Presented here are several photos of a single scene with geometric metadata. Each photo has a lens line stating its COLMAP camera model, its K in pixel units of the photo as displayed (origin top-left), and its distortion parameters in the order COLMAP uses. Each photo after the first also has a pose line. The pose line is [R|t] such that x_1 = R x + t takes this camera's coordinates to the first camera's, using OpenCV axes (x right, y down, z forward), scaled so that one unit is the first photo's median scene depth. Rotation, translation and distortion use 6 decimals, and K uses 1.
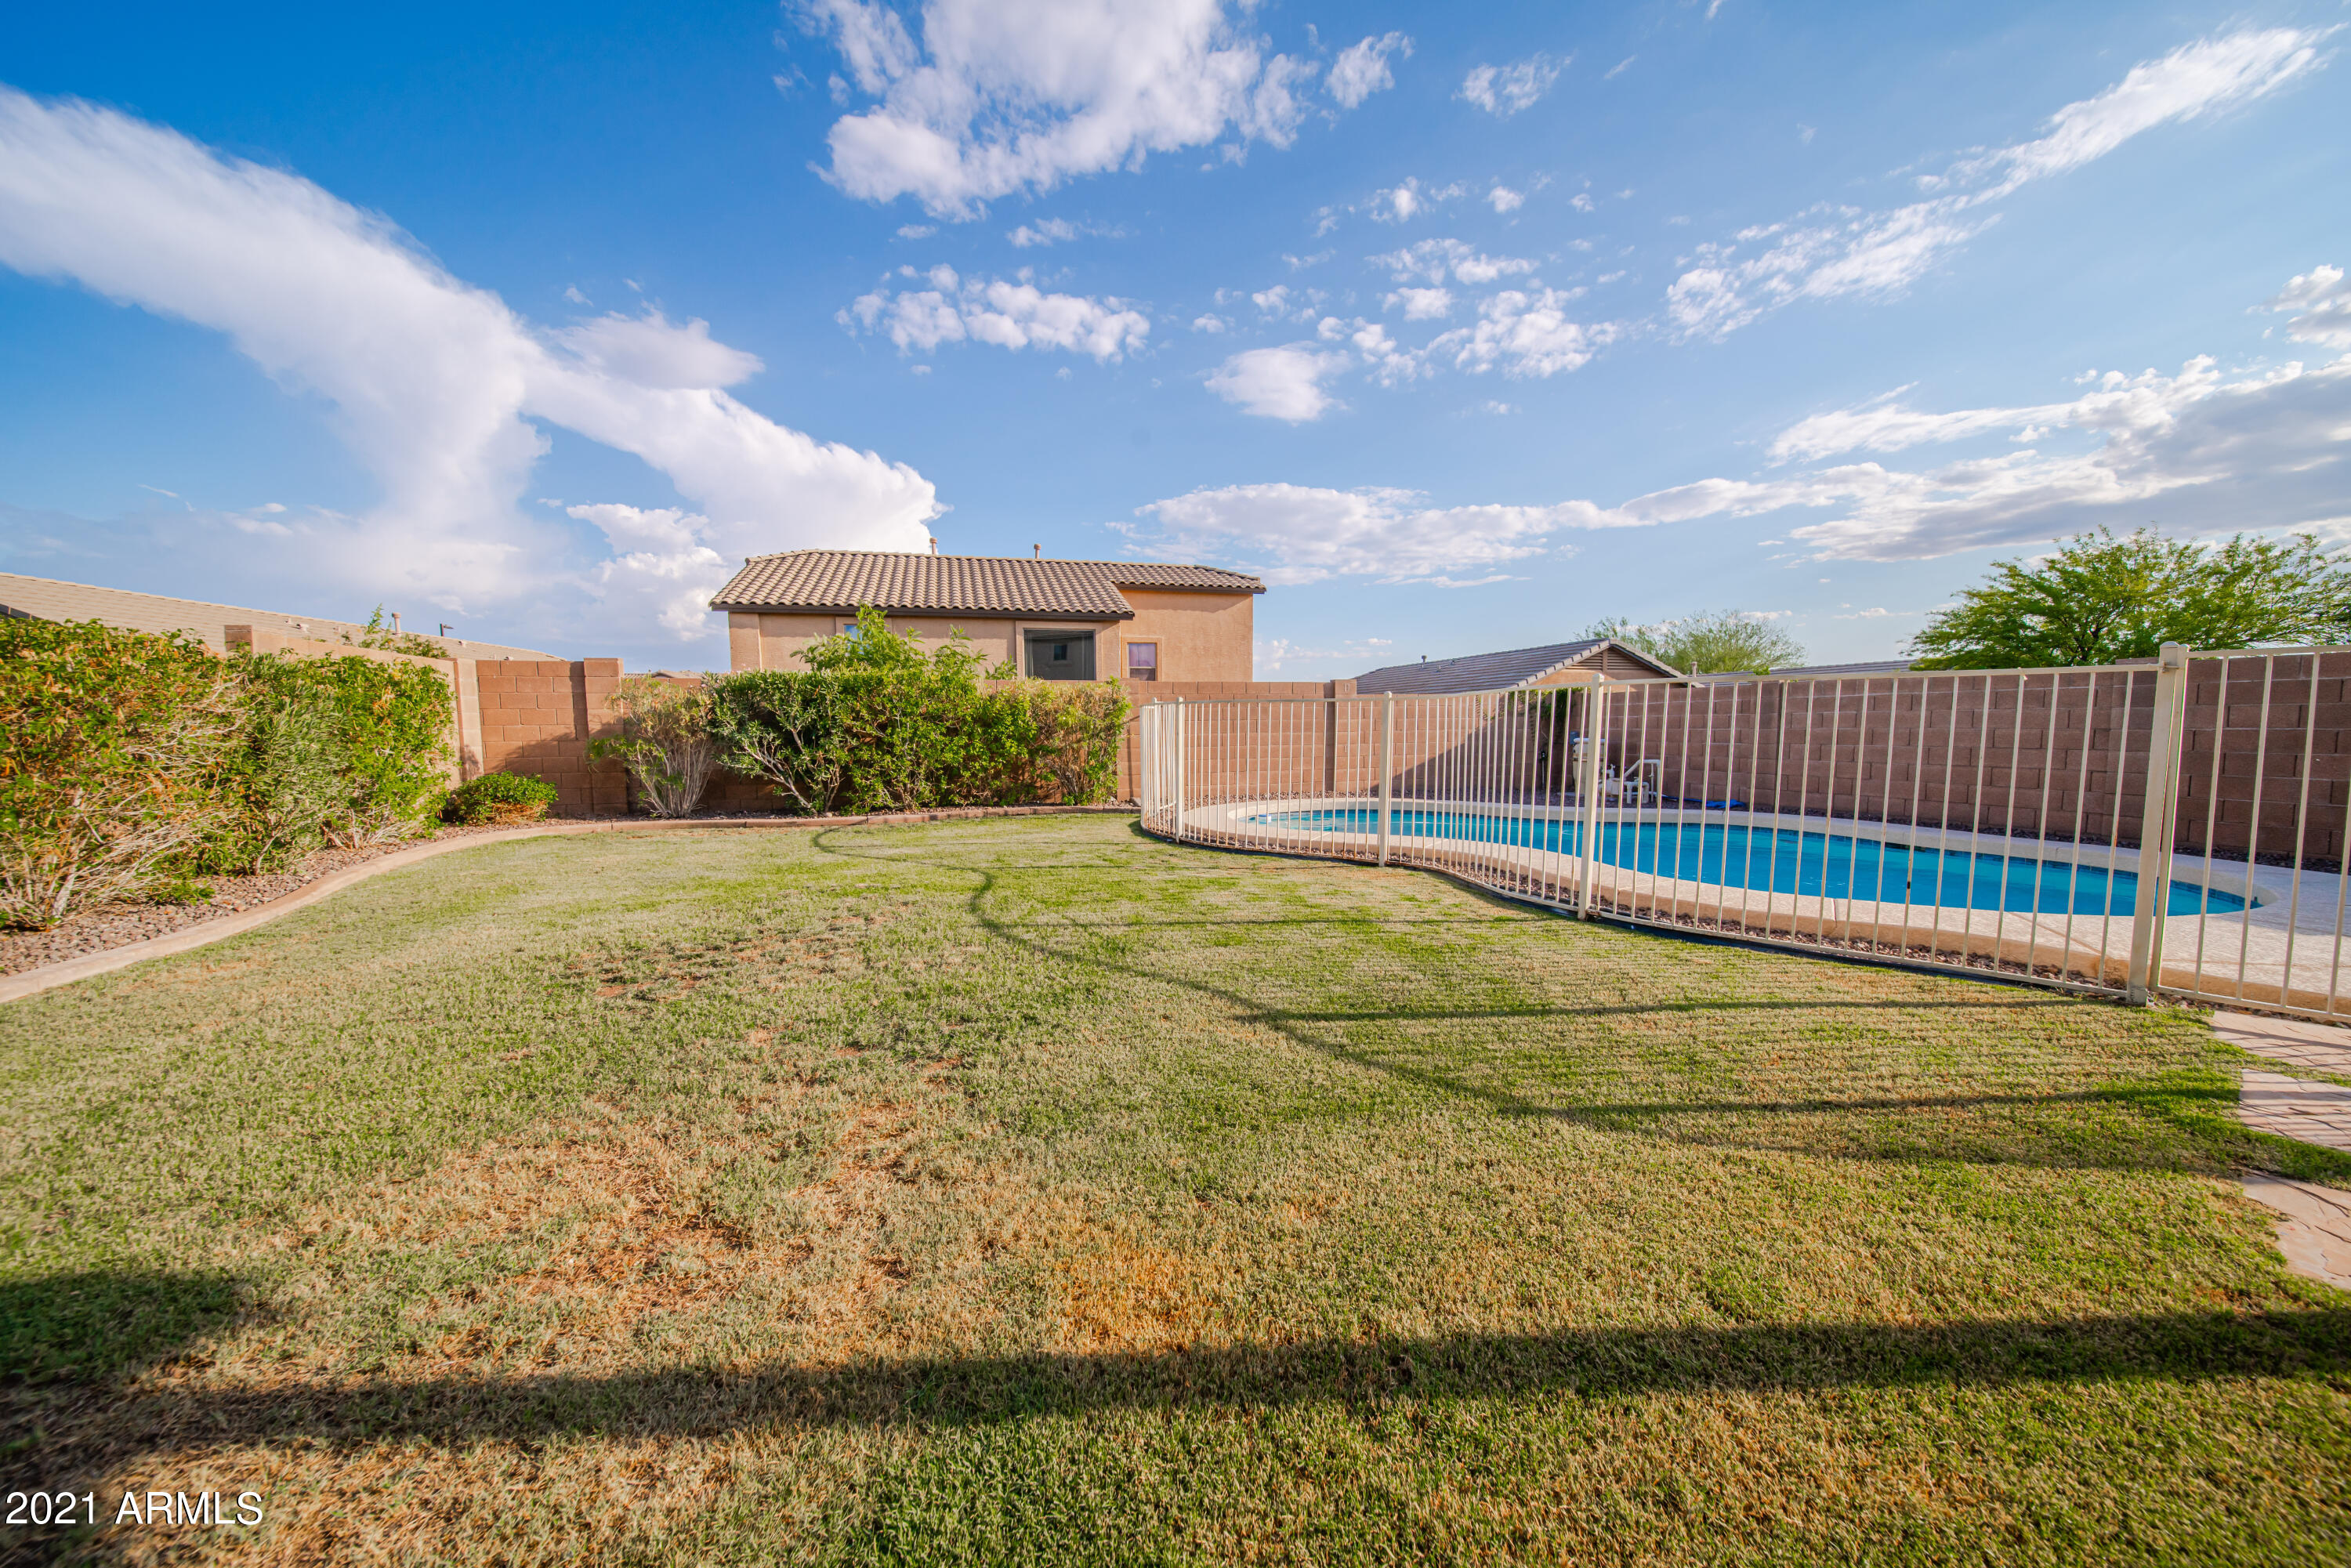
lens RADIAL K [[816.7, 0, 1173.7], [0, 816.7, 794.5], [0, 0, 1]] dist [0.001630, -0.002279]
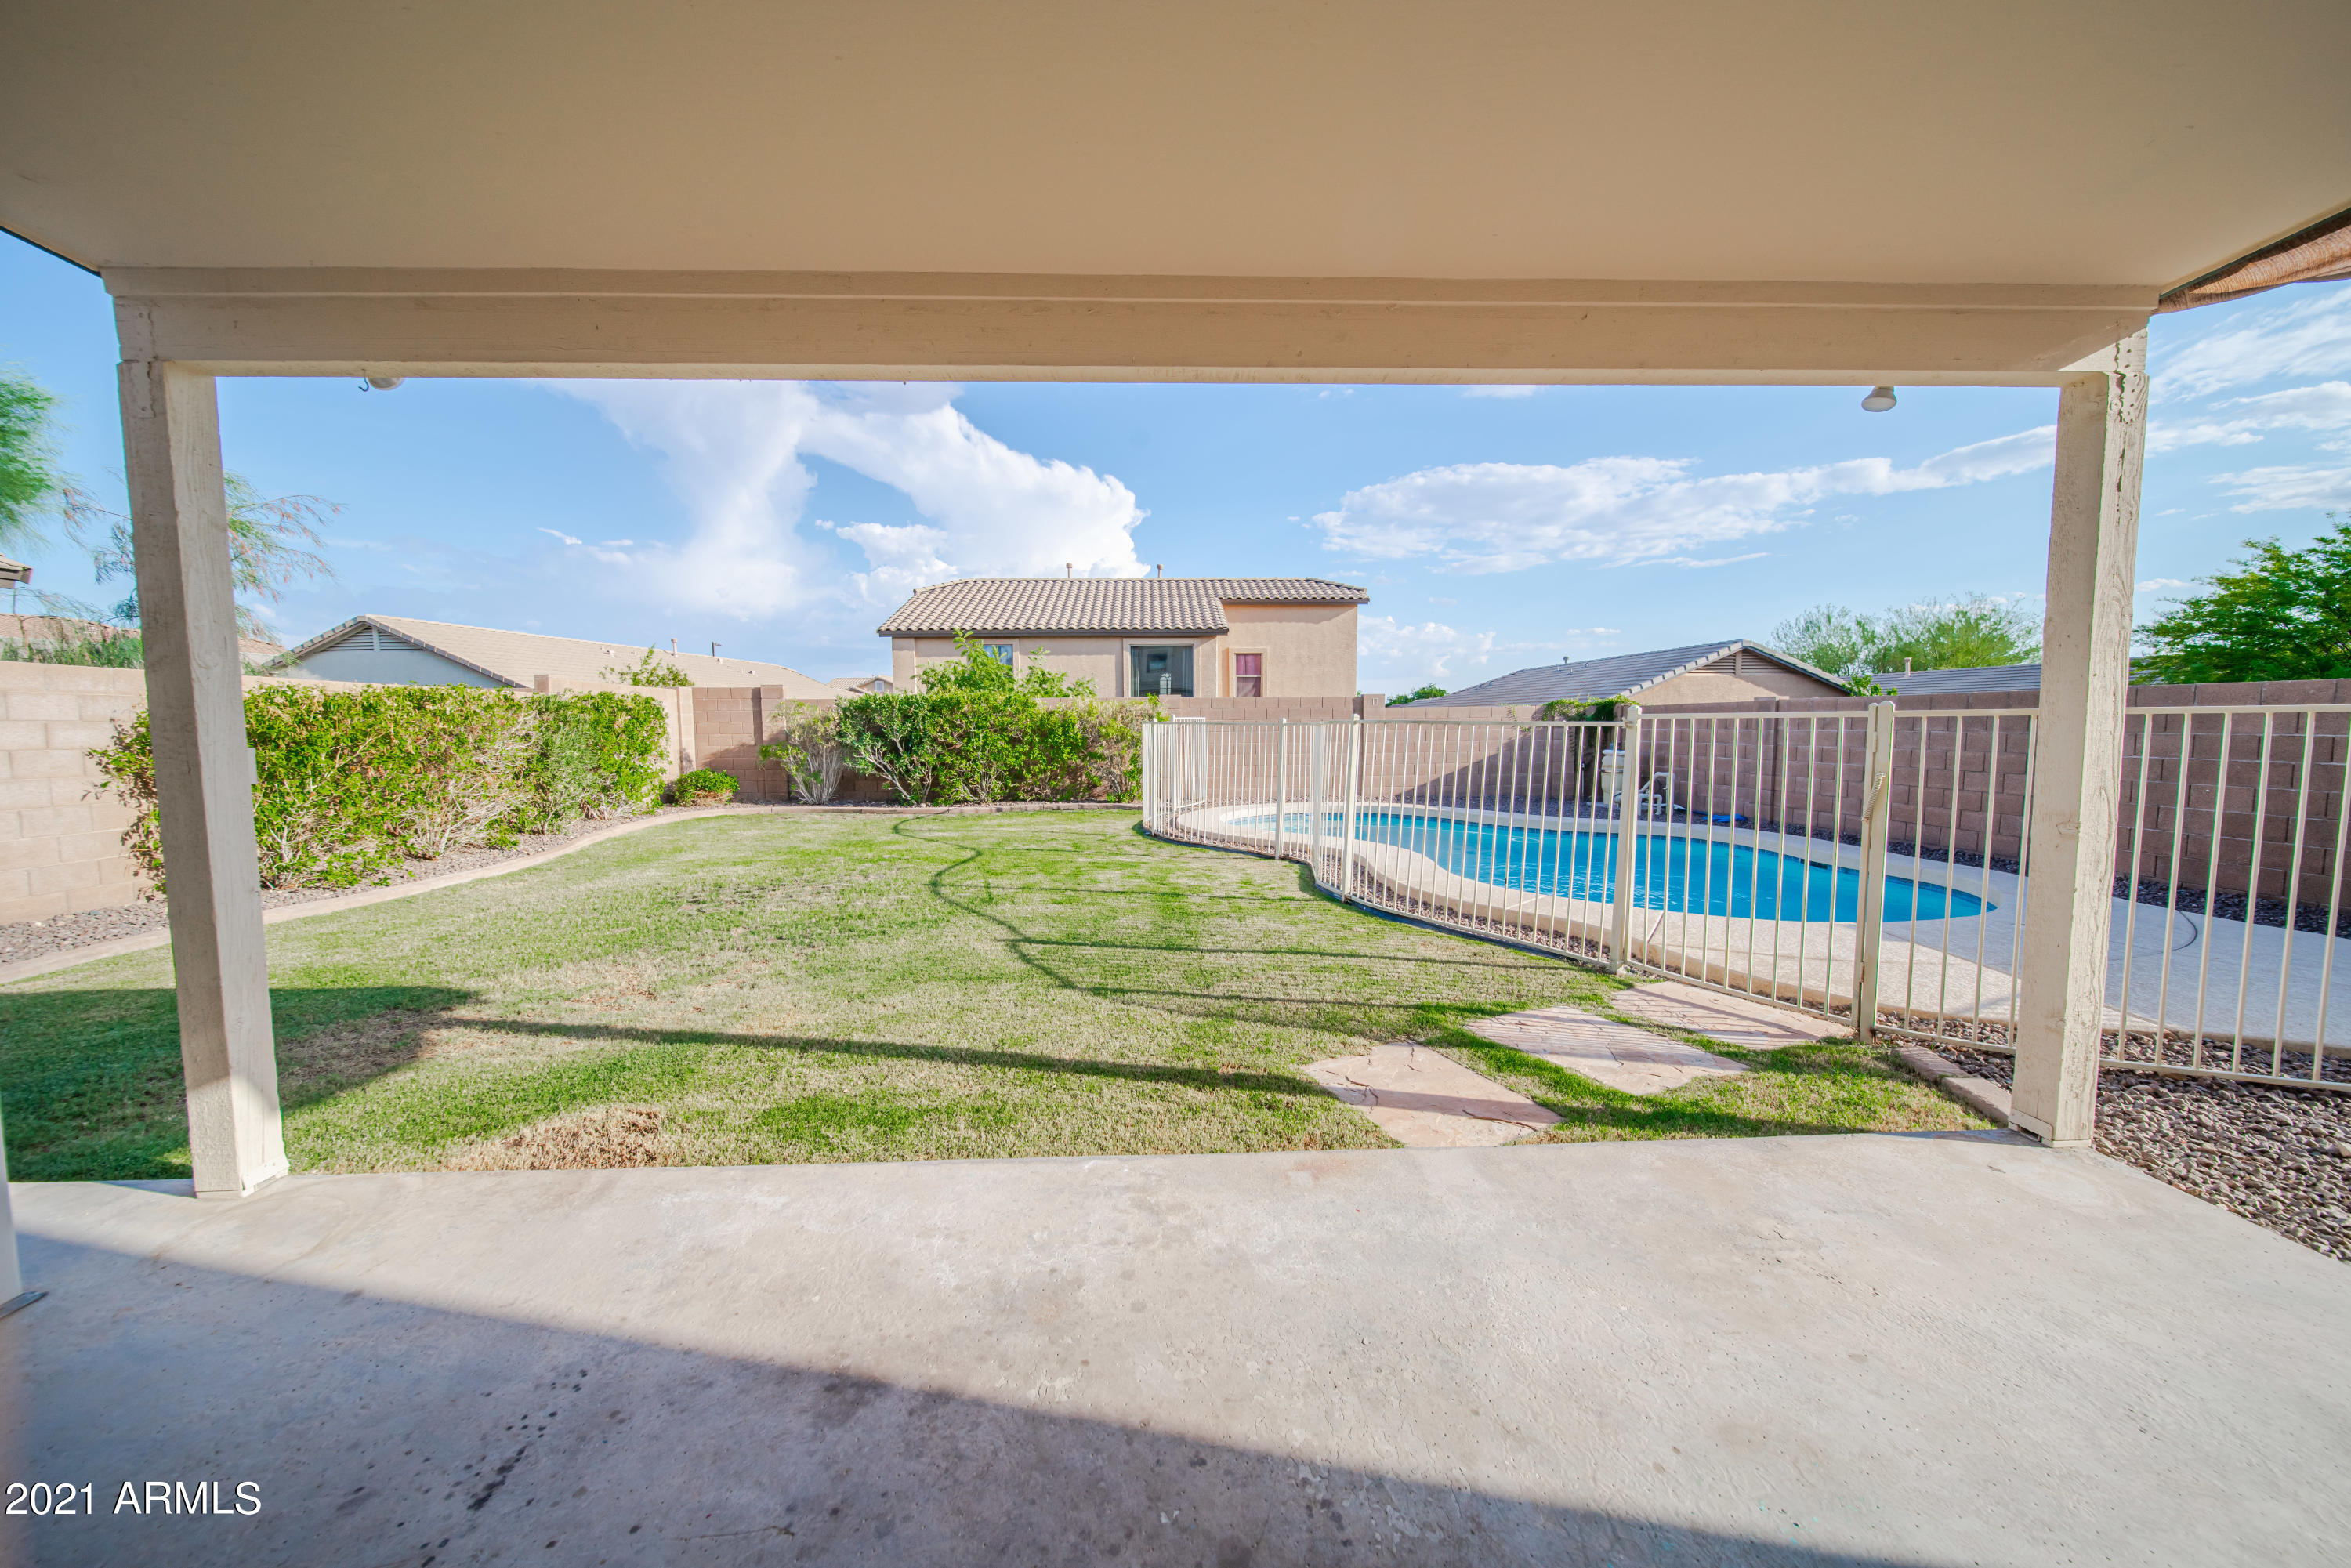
lens RADIAL K [[810.8, 0, 1165.1], [0, 810.8, 790.0], [0, 0, 1]] dist [-0.001229, -0.000162]
pose [[0.972765, 0.022140, -0.230732, 0.248167], [-0.022415, 0.999748, 0.001429, -0.009987], [0.230705, 0.003781, 0.973016, -0.154608]]
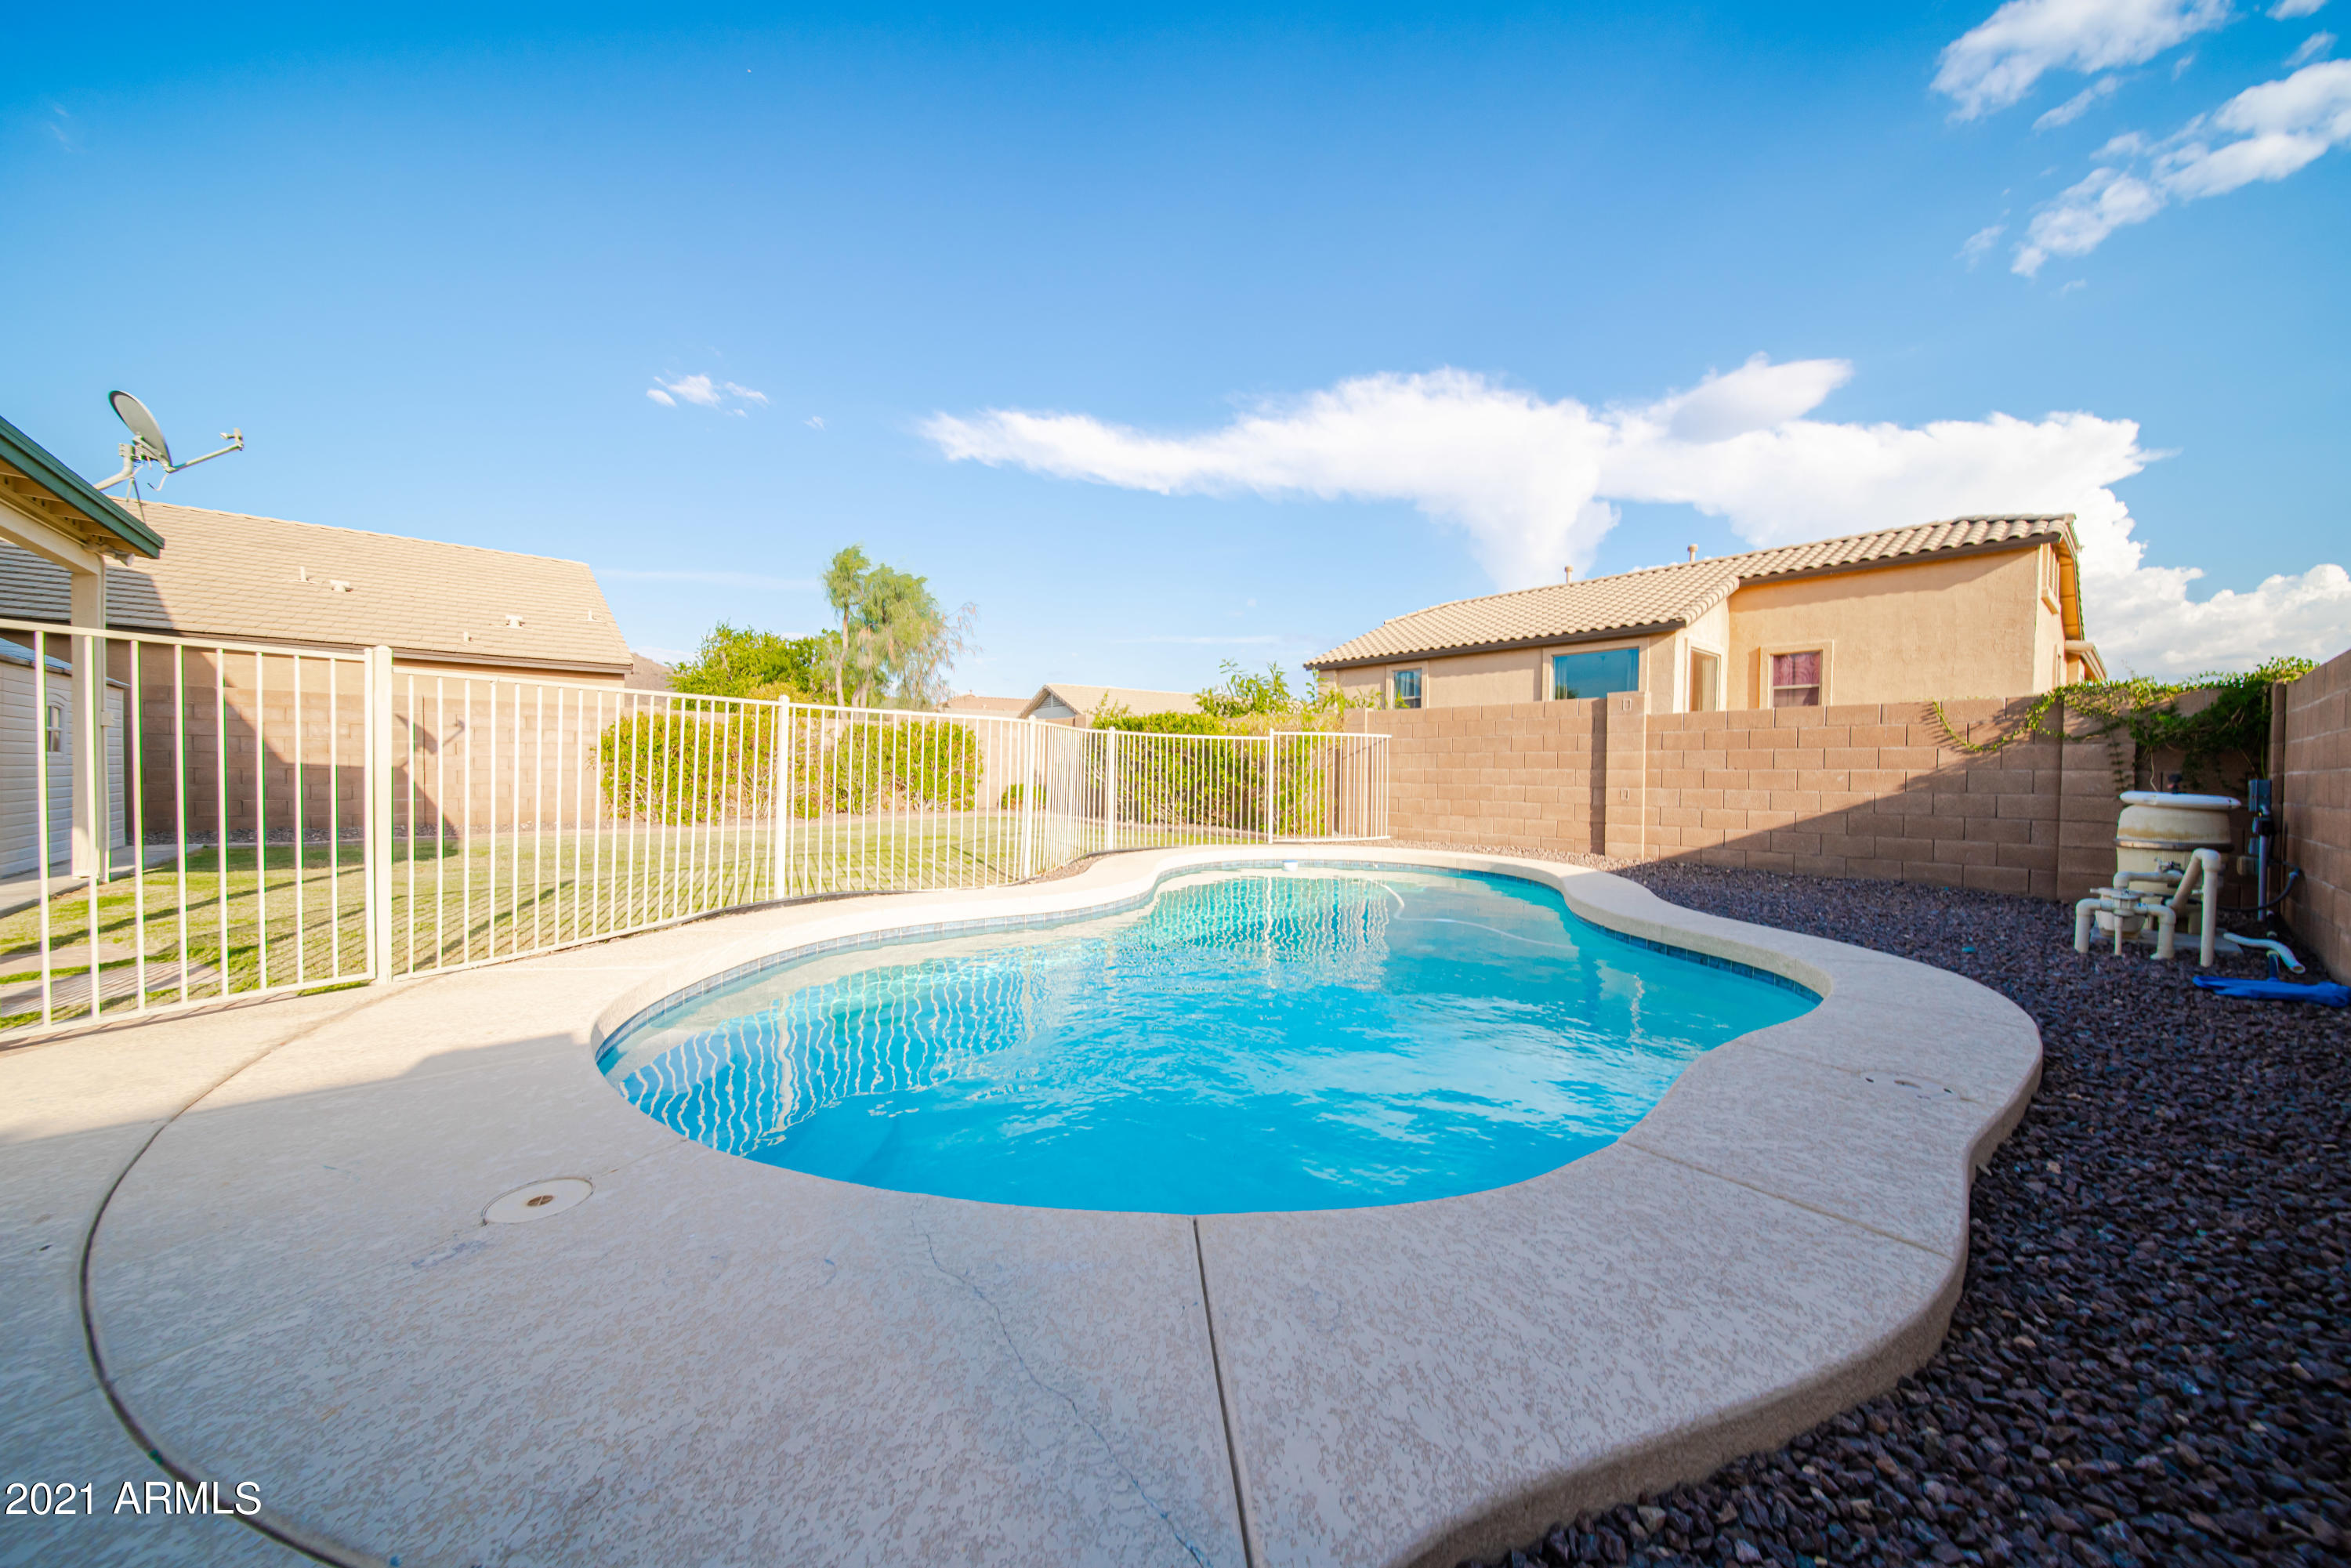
lens RADIAL K [[810.8, 0, 1165.1], [0, 810.8, 790.0], [0, 0, 1]] dist [-0.001229, -0.000162]
pose [[0.435078, 0.037620, -0.899606, 0.845494], [-0.091382, 0.995813, -0.002552, -0.029399], [0.895743, 0.083318, 0.436694, 0.467670]]
